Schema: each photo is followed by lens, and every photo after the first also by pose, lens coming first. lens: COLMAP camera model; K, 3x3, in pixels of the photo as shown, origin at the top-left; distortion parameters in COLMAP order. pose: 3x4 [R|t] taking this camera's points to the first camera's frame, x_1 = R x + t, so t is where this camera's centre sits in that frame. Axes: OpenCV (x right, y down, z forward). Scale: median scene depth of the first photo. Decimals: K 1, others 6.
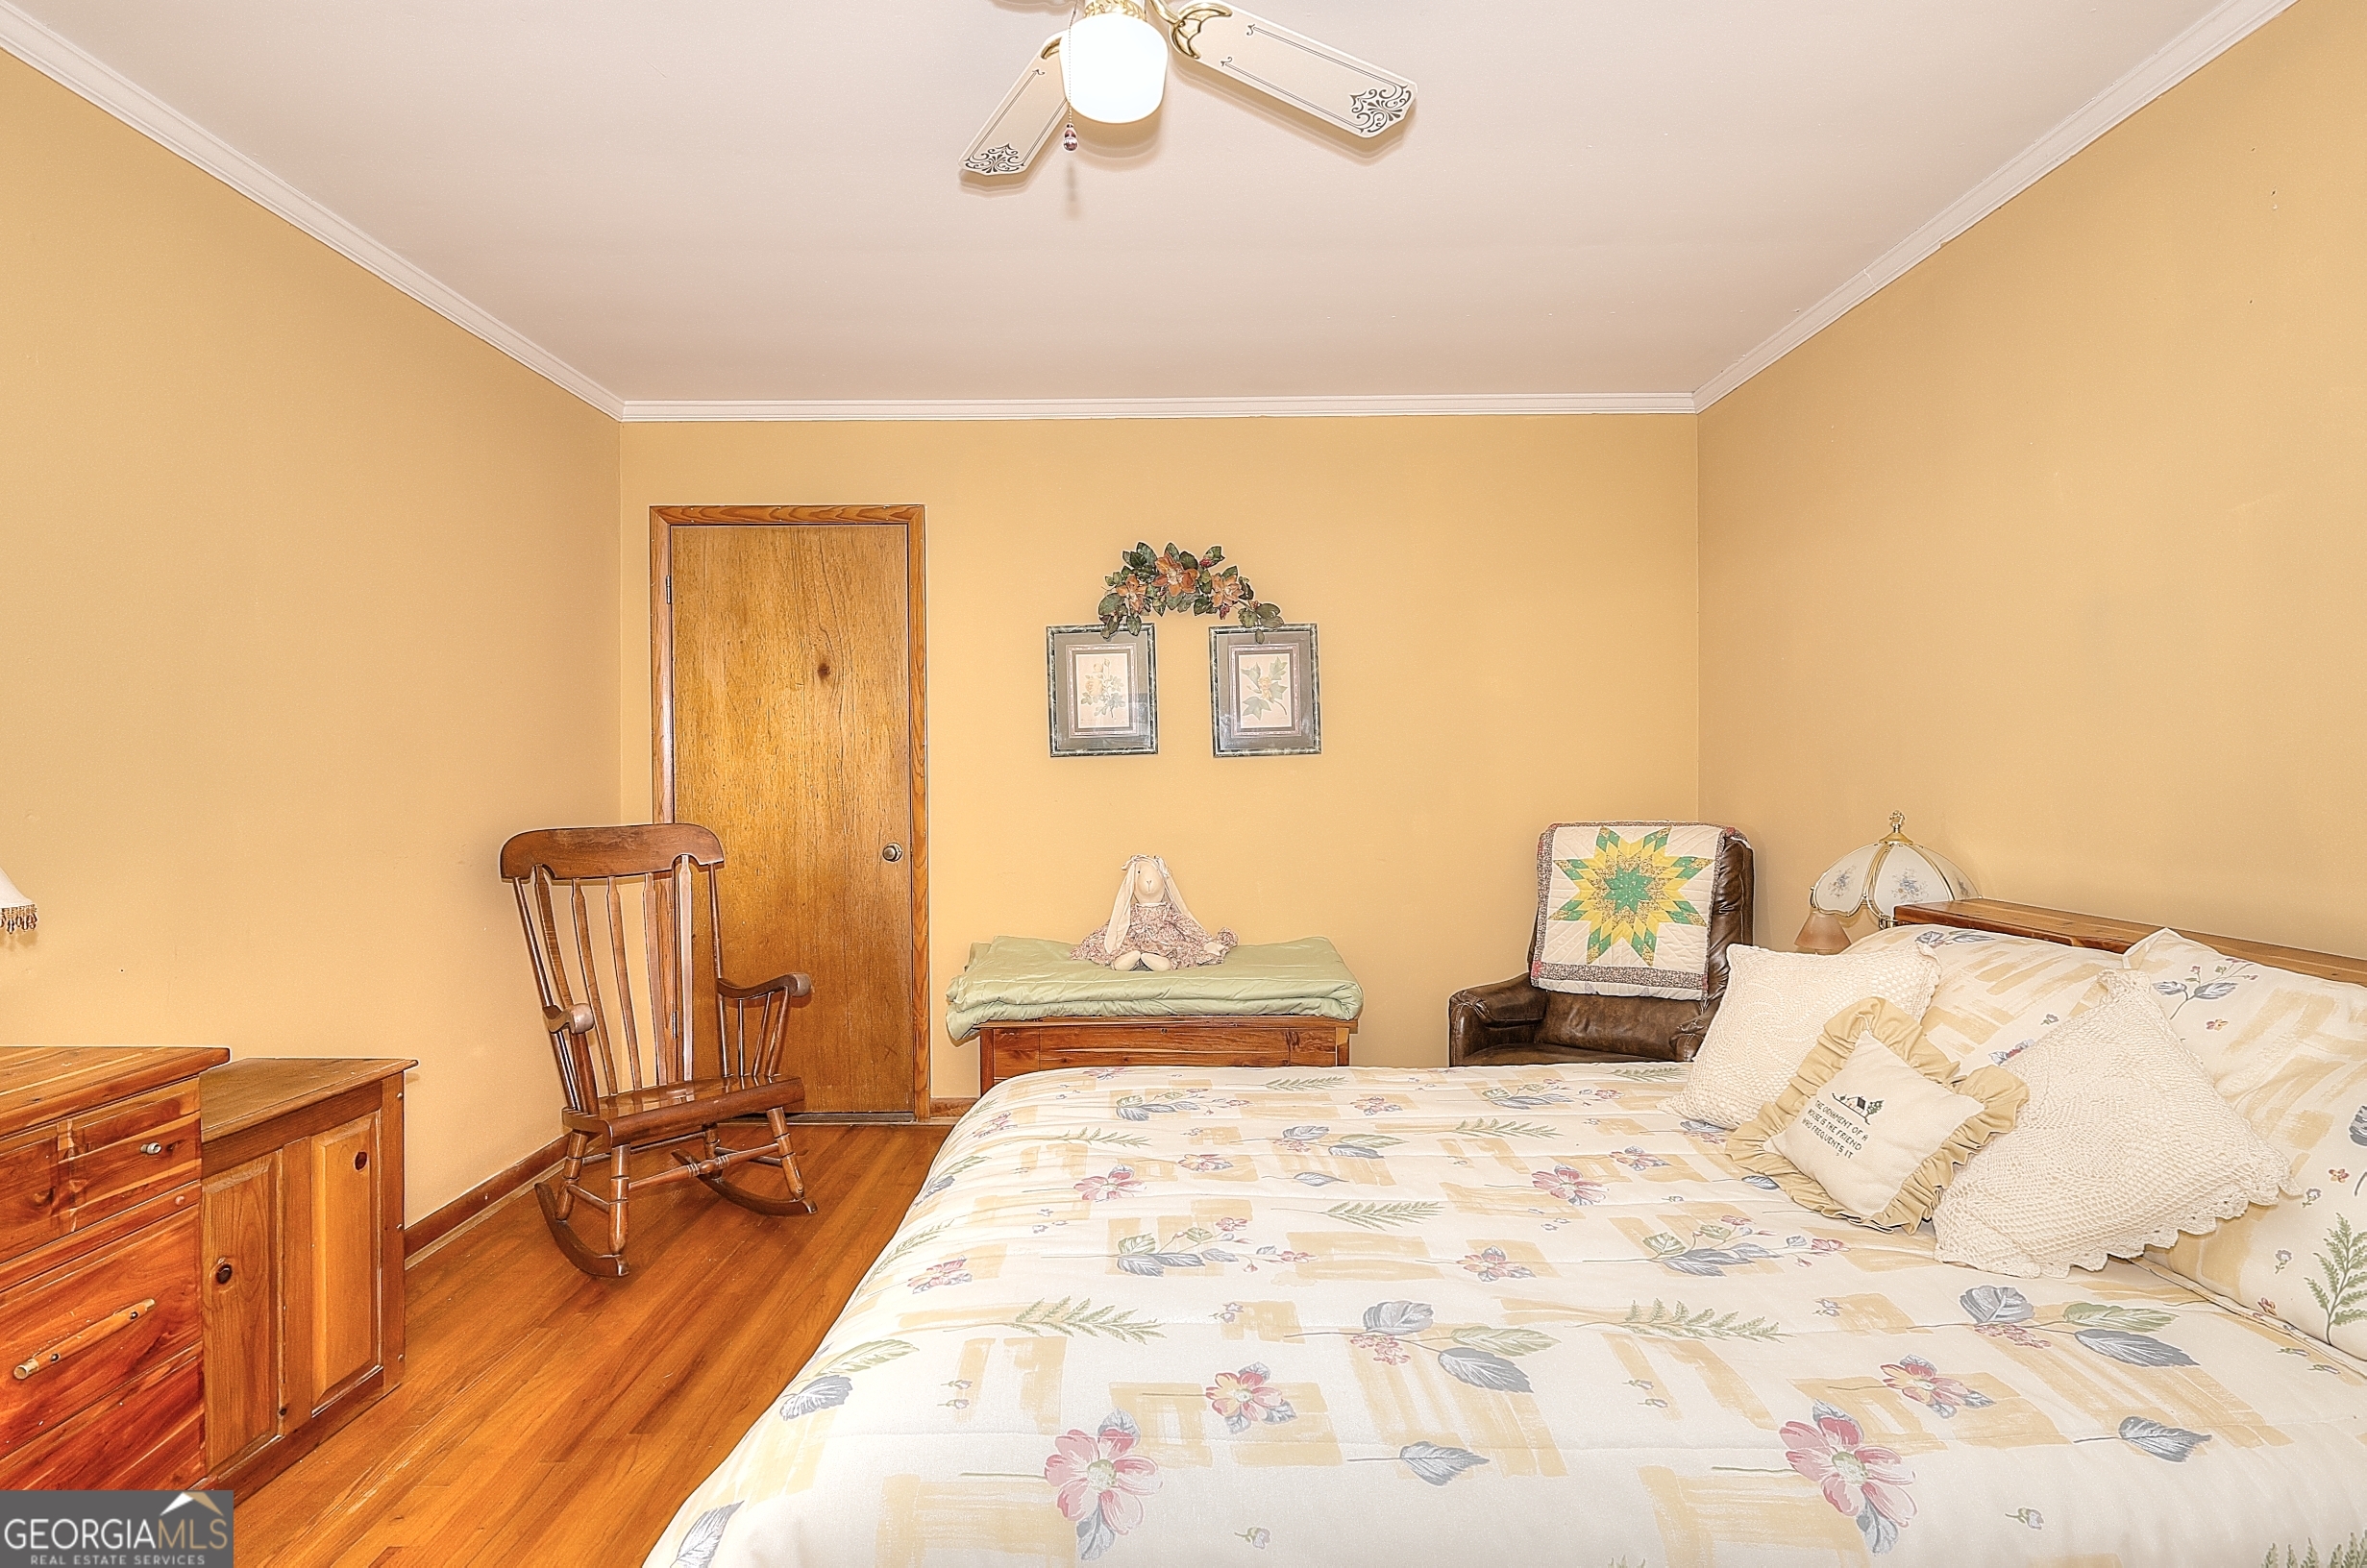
lens RADIAL K [[1113.3, 0, 1193.7], [0, 1113.3, 778.3], [0, 0, 1]] dist [-0.014892, -0.000209]
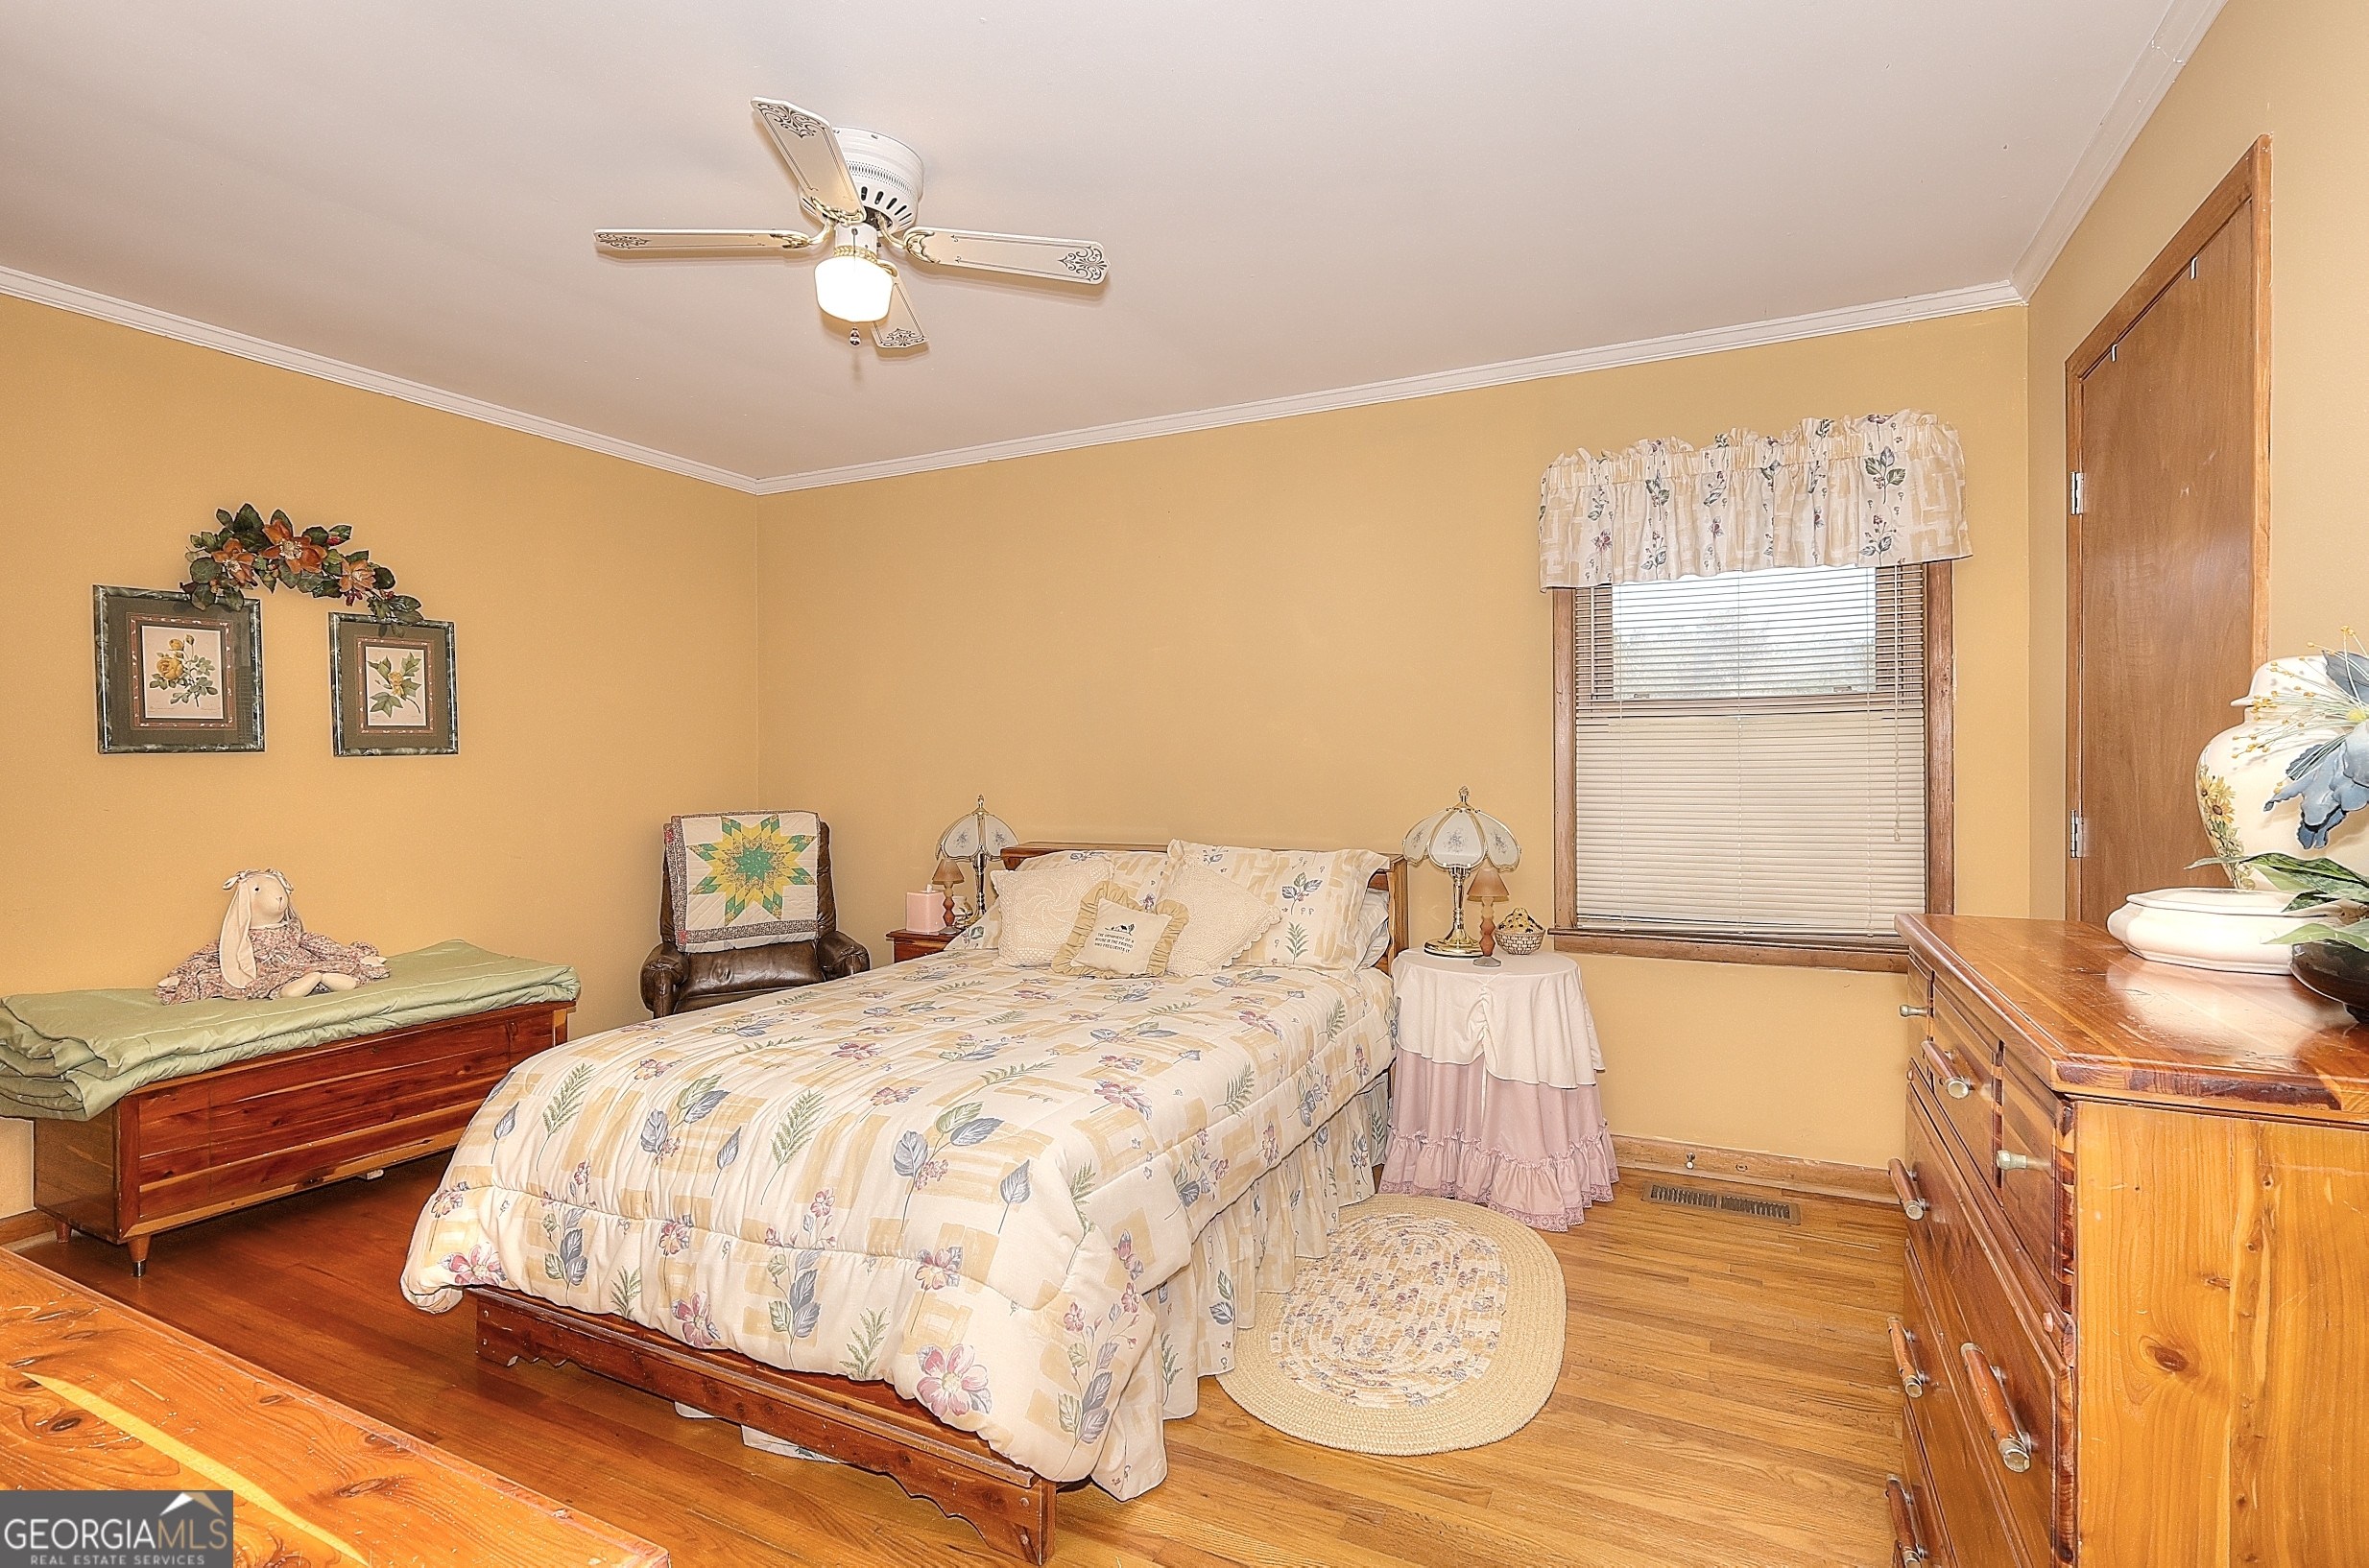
lens RADIAL K [[1114.2, 0, 1194.7], [0, 1114.2, 778.3], [0, 0, 1]] dist [-0.014892, -0.000209]
pose [[0.437142, -0.004858, 0.899379, -0.525362], [0.006745, 0.999975, 0.002123, 0.001711], [-0.899367, 0.005138, 0.437164, -0.021855]]
